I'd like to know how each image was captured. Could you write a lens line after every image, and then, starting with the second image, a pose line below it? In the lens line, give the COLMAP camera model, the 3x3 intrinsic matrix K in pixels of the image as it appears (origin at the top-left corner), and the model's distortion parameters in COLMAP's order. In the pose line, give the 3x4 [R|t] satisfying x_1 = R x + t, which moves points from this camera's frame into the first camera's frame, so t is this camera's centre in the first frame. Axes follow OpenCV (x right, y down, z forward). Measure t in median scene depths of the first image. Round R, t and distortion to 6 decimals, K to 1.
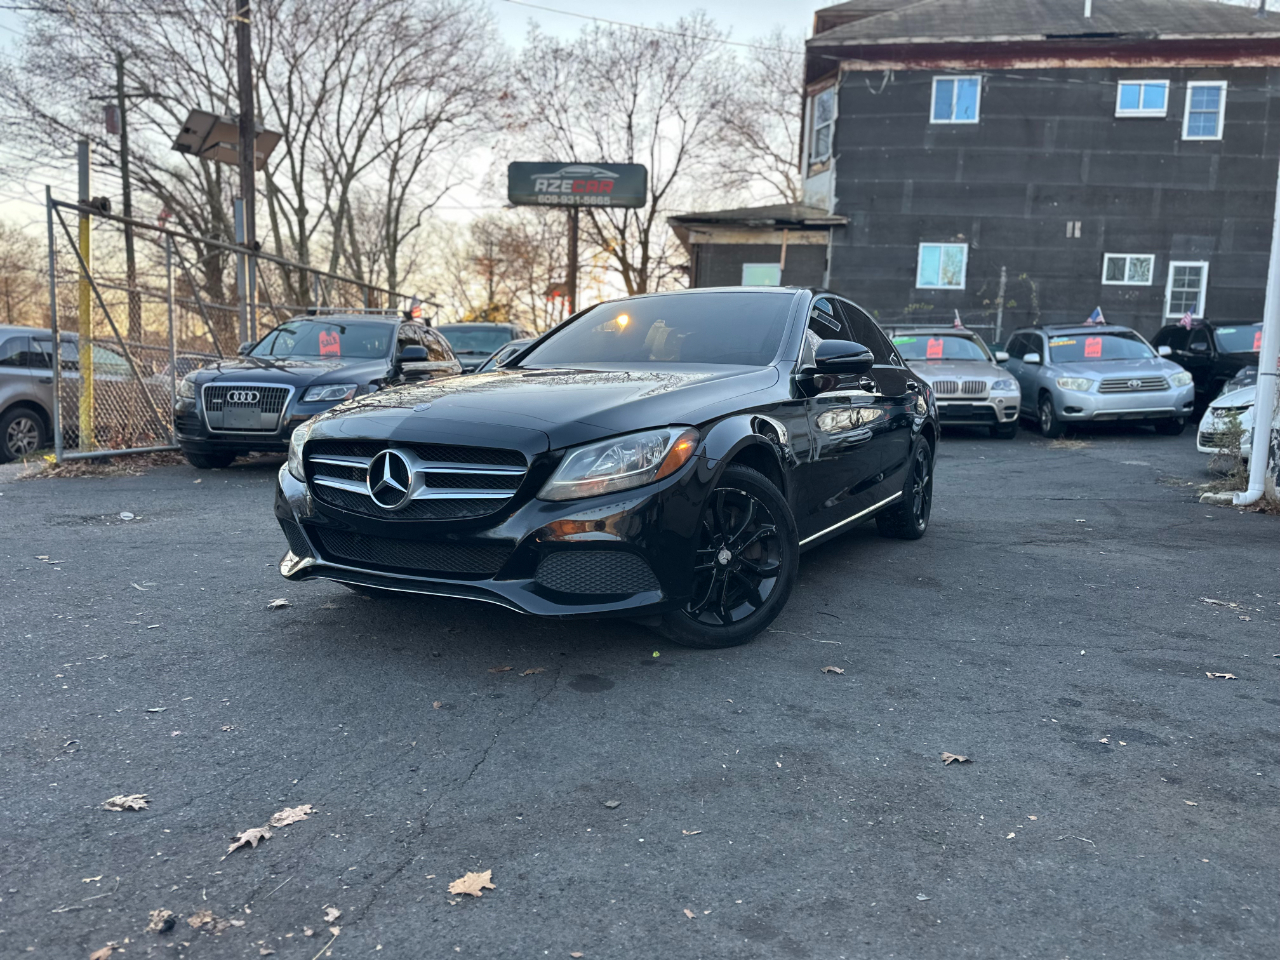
lens RADIAL K [[893.6, 0, 635.4], [0, 893.6, 482.2], [0, 0, 1]] dist [0.029961, -0.035057]
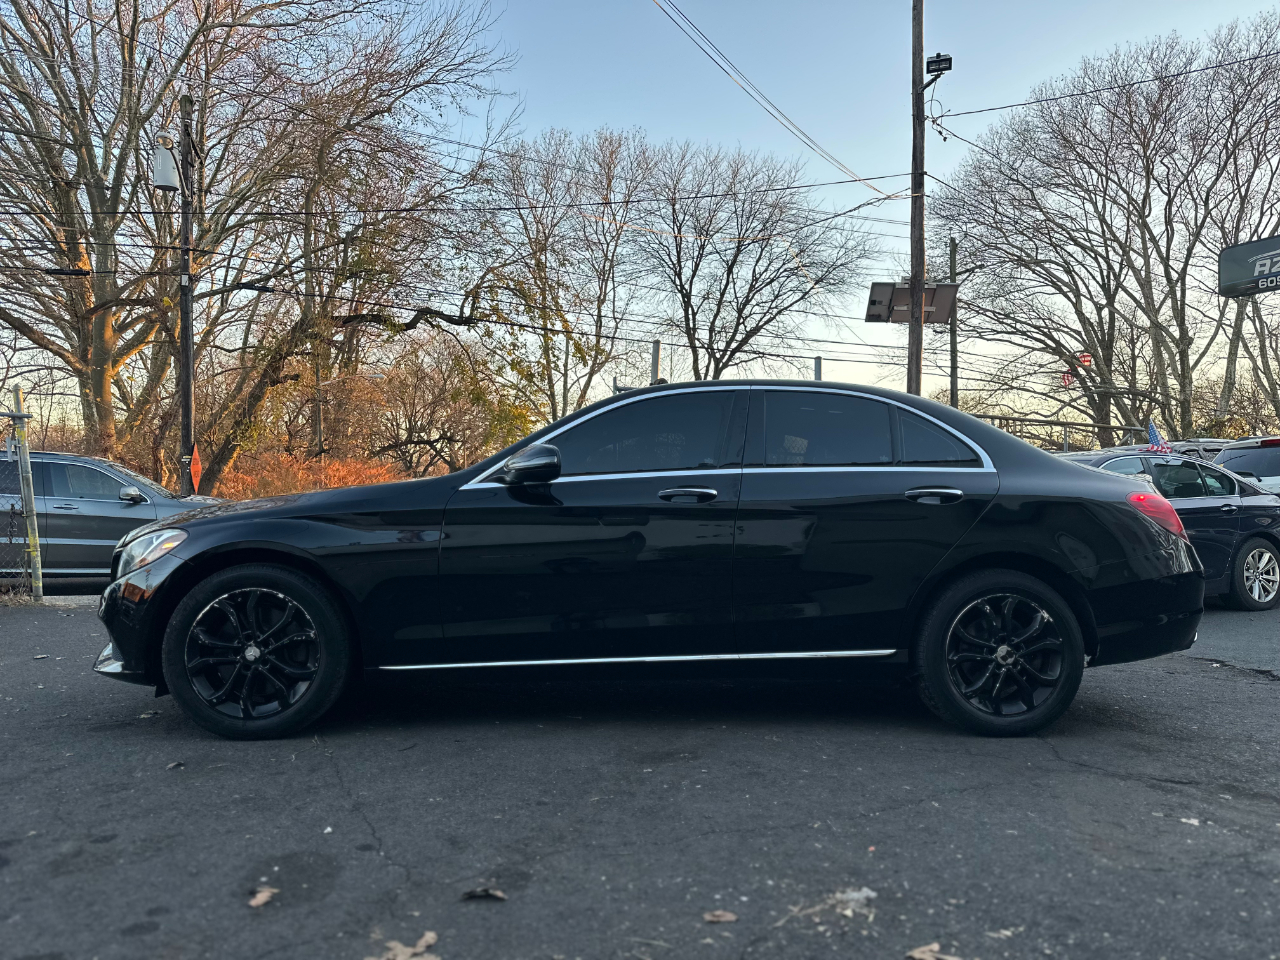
lens RADIAL K [[893.6, 0, 635.4], [0, 893.6, 482.2], [0, 0, 1]] dist [0.029961, -0.035057]
pose [[0.549909, -0.054587, -0.833439, 0.278762], [-0.082428, 0.989444, -0.119191, -0.006475], [0.831148, 0.134243, 0.539604, 0.176351]]
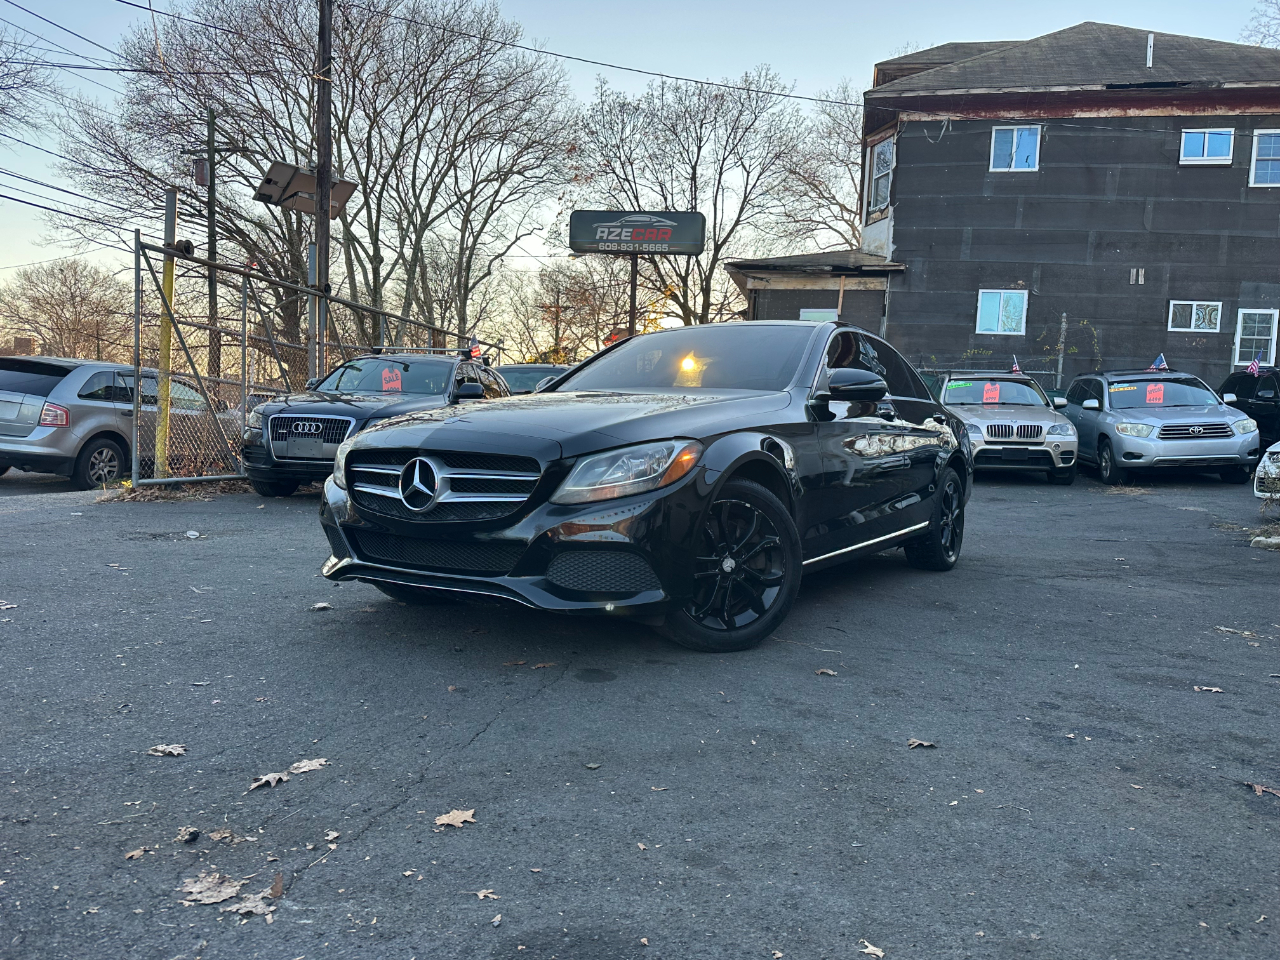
lens RADIAL K [[897.9, 0, 644.4], [0, 897.9, 480.3], [0, 0, 1]] dist [0.055449, -0.080267]
pose [[0.998004, 0.016296, -0.061006, 0.012976], [-0.019603, 0.998348, -0.054016, 0.008708], [0.060025, 0.055104, 0.996675, -0.016057]]
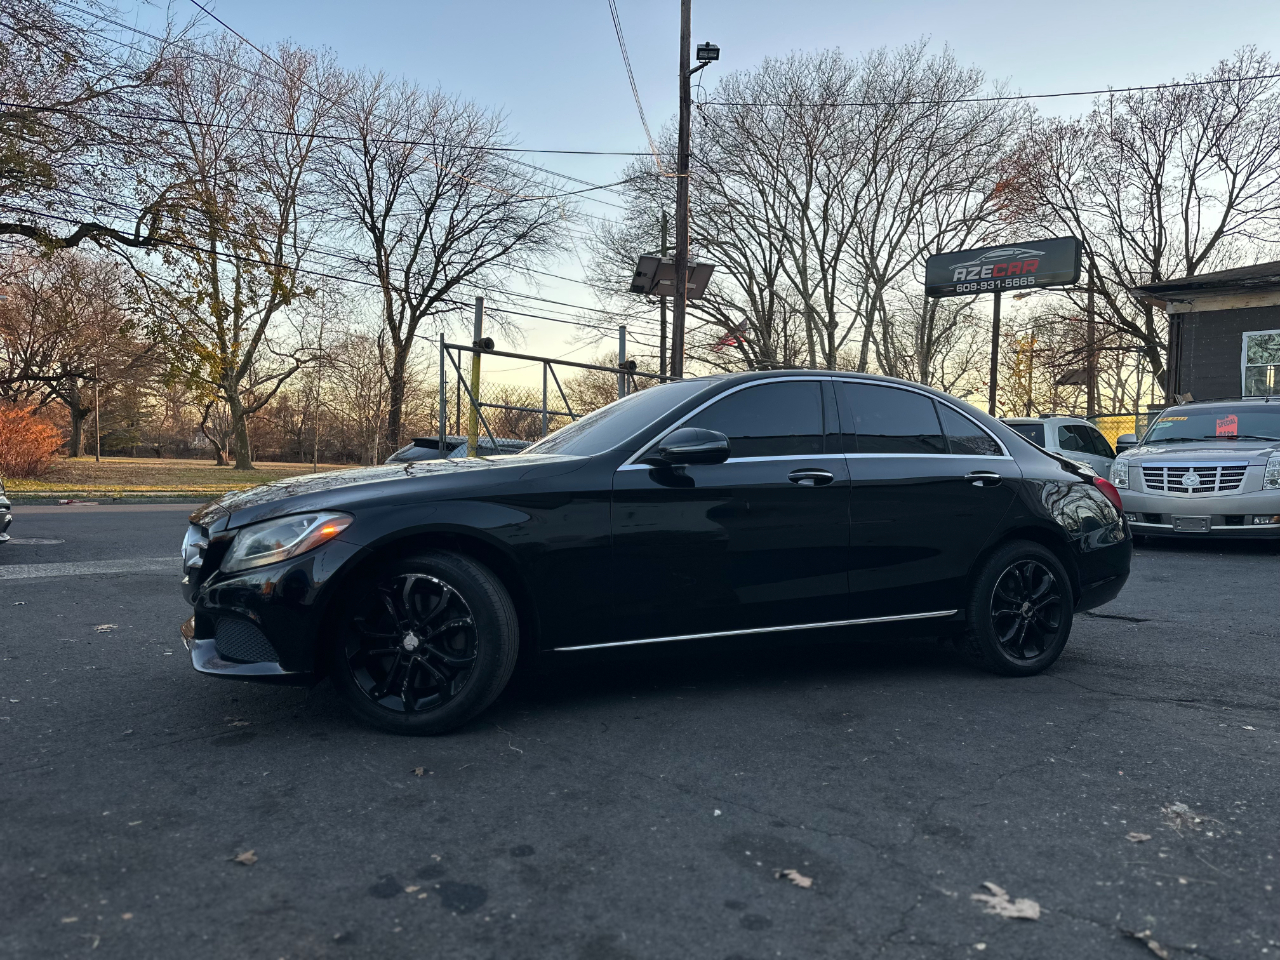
lens RADIAL K [[893.6, 0, 635.4], [0, 893.6, 482.2], [0, 0, 1]] dist [0.029961, -0.035057]
pose [[0.816649, -0.004990, -0.577113, 0.183886], [-0.059599, 0.993887, -0.092929, -0.003814], [0.574049, 0.110286, 0.811360, 0.061761]]
